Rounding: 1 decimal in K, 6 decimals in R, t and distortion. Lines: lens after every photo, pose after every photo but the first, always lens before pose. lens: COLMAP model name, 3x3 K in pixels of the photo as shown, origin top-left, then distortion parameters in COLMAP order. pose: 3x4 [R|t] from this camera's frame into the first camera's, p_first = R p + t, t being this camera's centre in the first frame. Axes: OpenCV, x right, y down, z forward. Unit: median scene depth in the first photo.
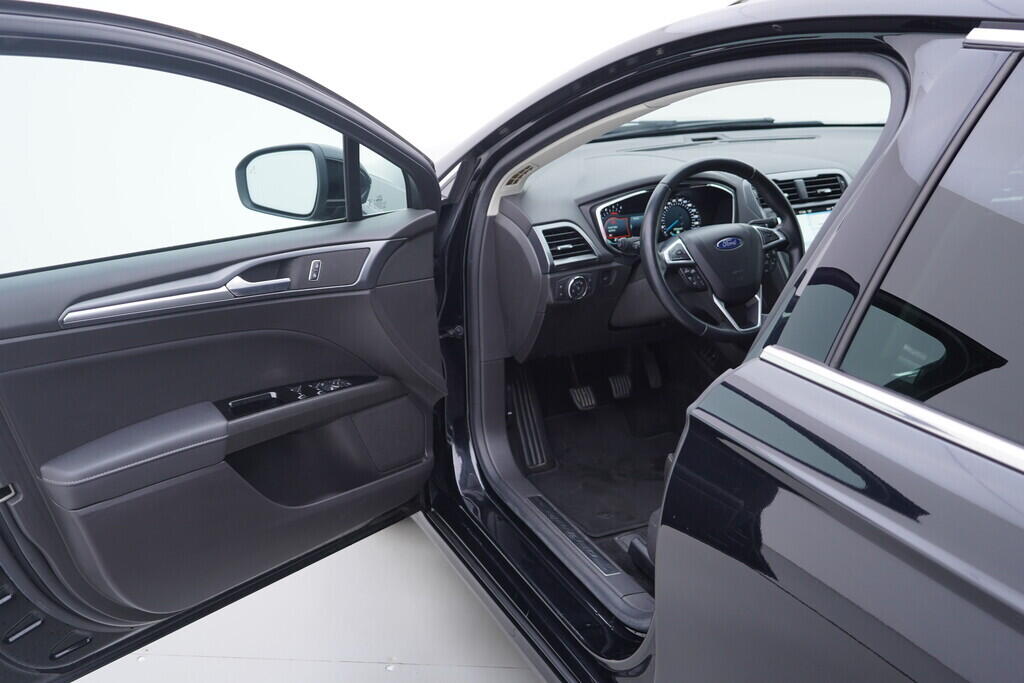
lens RADIAL K [[1043.6, 0, 512.7], [0, 1043.6, 361.9], [0, 0, 1]] dist [0.004646, 0.009282]
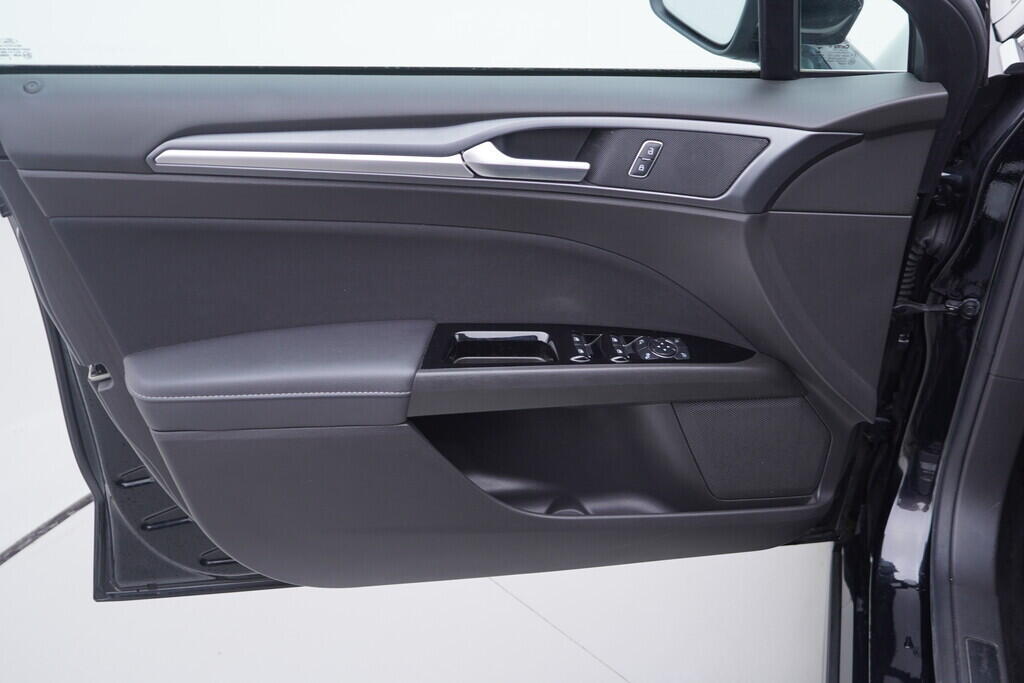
lens RADIAL K [[1043.6, 0, 512.7], [0, 1043.6, 361.9], [0, 0, 1]] dist [0.004646, 0.009282]
pose [[0.750371, 0.366602, -0.550042, 0.098343], [-0.238922, 0.926277, 0.291424, -0.128754], [0.616328, -0.087259, 0.782640, 0.499568]]
